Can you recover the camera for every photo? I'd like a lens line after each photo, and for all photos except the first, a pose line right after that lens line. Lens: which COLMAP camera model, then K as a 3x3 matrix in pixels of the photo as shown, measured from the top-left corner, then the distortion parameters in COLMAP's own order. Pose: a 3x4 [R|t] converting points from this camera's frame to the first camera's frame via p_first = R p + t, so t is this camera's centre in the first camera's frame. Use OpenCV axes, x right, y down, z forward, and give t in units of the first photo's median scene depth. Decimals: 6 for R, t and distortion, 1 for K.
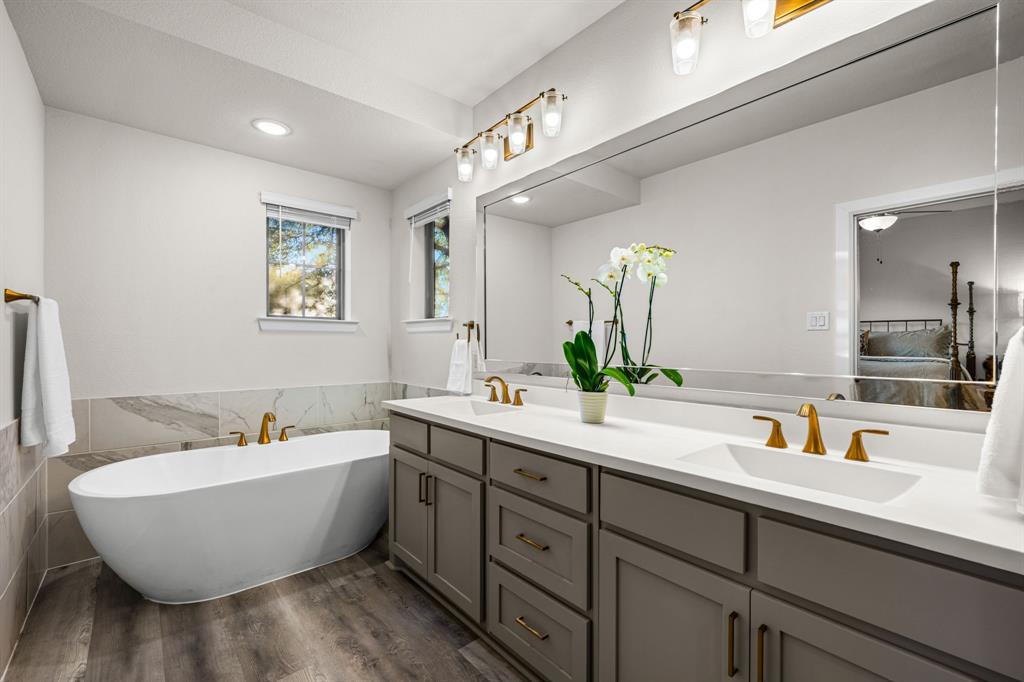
lens RADIAL K [[435.5, 0, 513.8], [0, 435.5, 343.7], [0, 0, 1]] dist [0.000696, -0.000148]
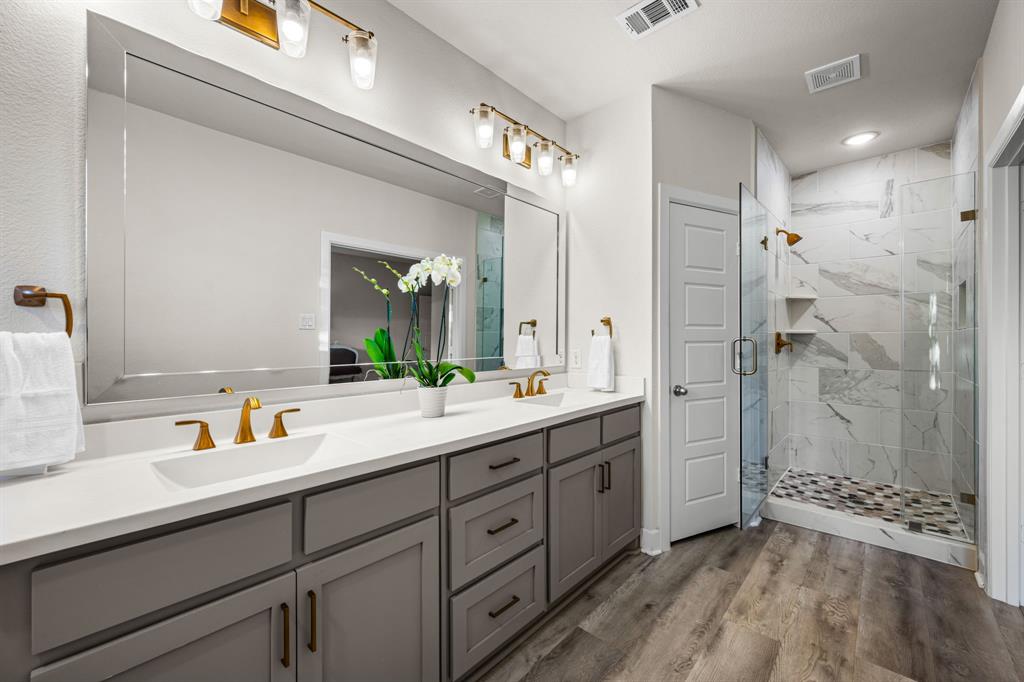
lens RADIAL K [[398.2, 0, 514.3], [0, 398.2, 340.6], [0, 0, 1]] dist [-0.013108, 0.000070]
pose [[-0.112979, 0.001593, 0.993596, -0.805535], [0.006531, 0.999978, -0.000860, 0.002171], [-0.993576, 0.006392, -0.112987, 0.943298]]
